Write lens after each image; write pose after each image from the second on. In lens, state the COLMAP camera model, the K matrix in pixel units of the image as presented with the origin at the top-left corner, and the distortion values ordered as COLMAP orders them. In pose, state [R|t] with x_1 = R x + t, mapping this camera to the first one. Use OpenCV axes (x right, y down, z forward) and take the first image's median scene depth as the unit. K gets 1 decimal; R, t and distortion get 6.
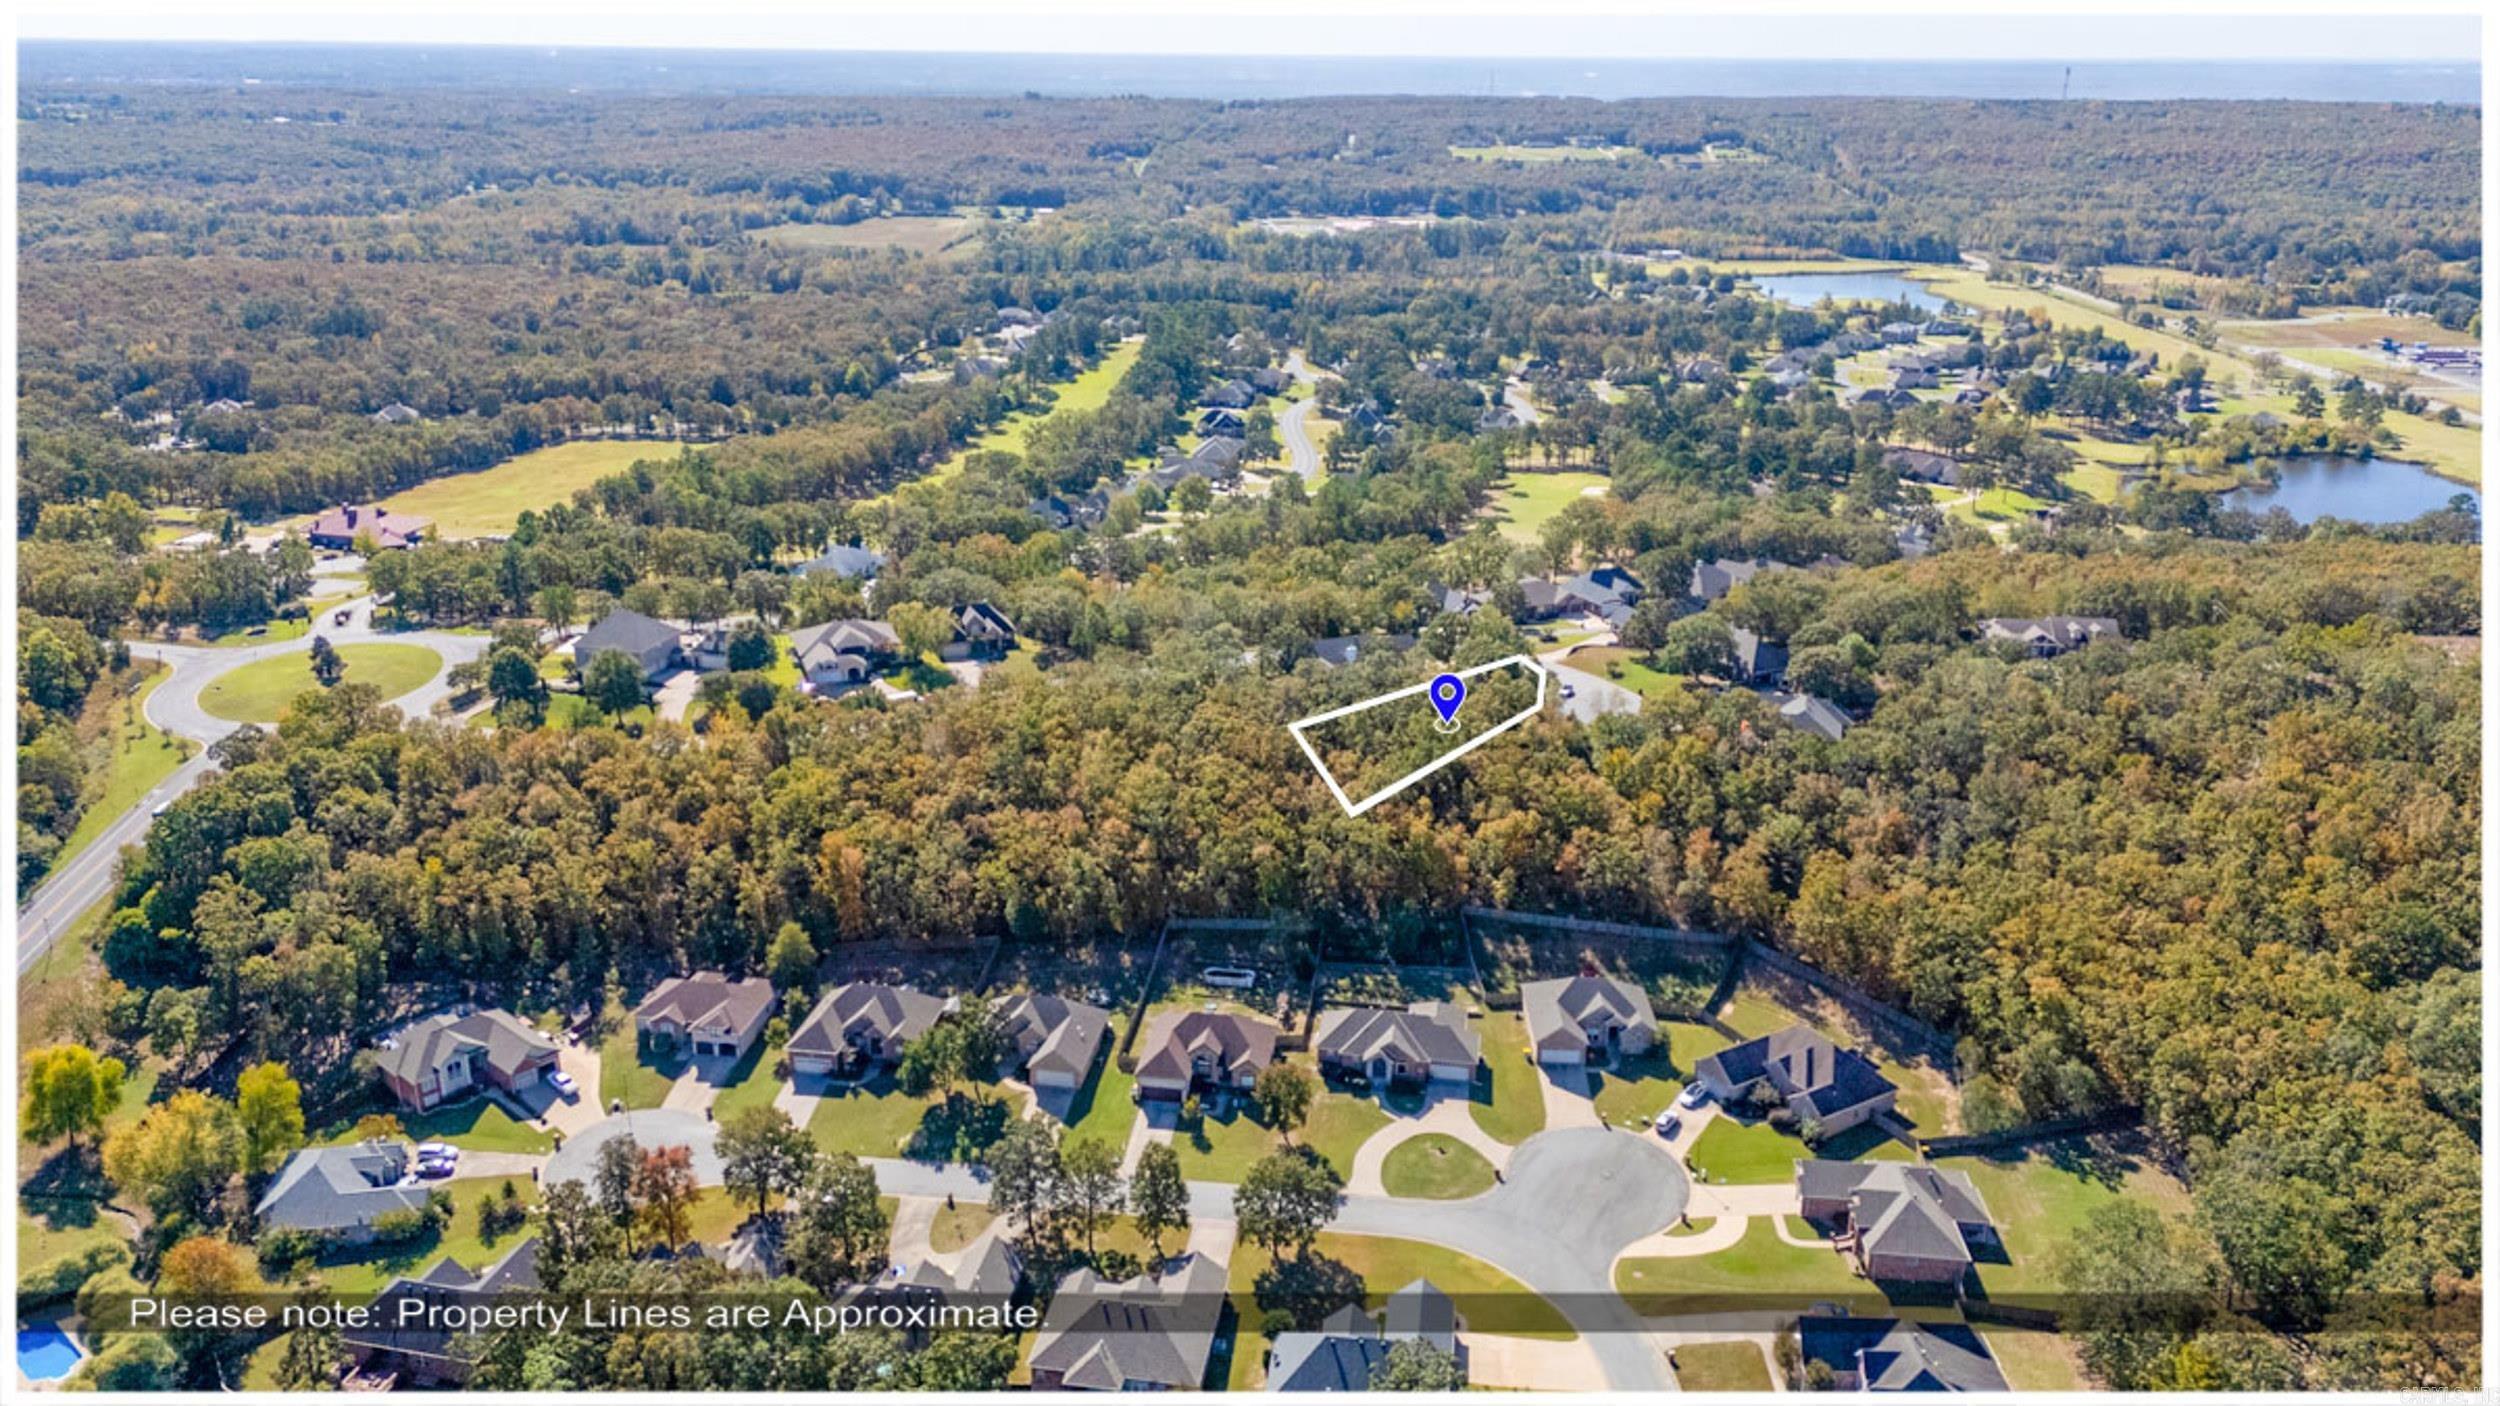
lens RADIAL K [[1782.6, 0, 1250.0], [0, 1782.6, 703.0], [0, 0, 1]] dist [0.083655, -0.080035]
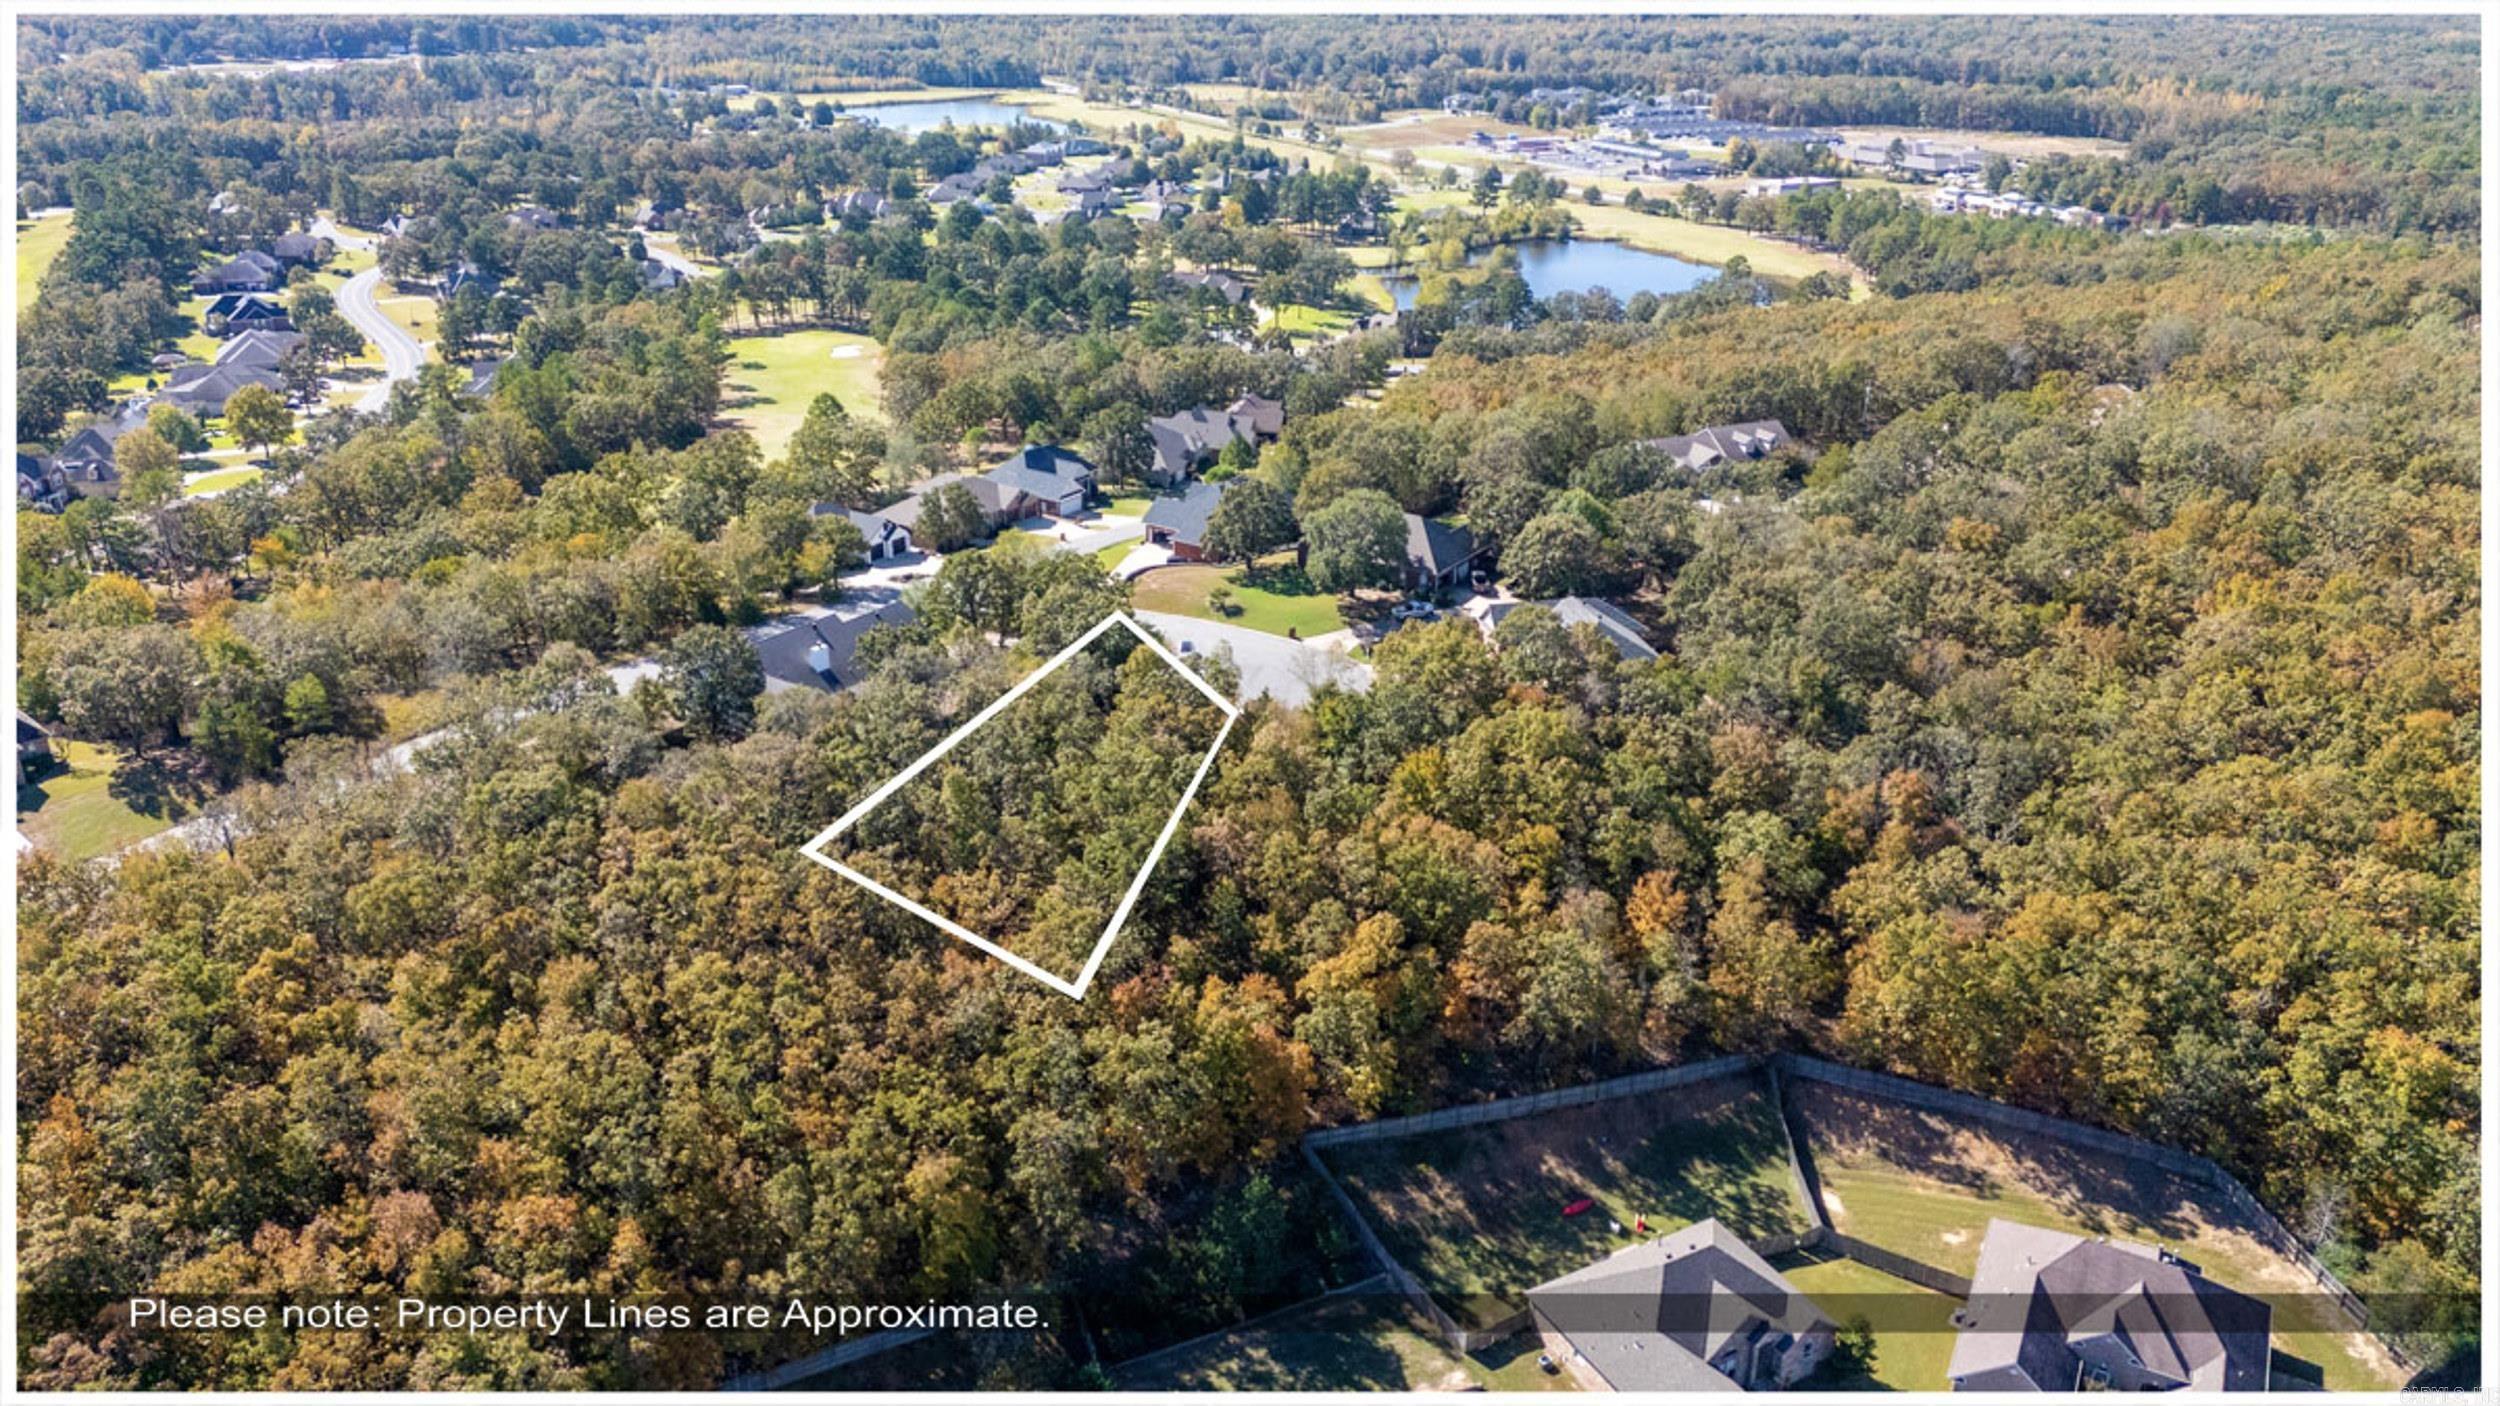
lens RADIAL K [[1782.6, 0, 1250.0], [0, 1782.6, 703.0], [0, 0, 1]] dist [0.083655, -0.080035]
pose [[0.863466, -0.199878, 0.463114, -0.035756], [0.167082, 0.979642, 0.111289, -0.022491], [-0.475930, -0.018716, 0.879284, 0.194323]]
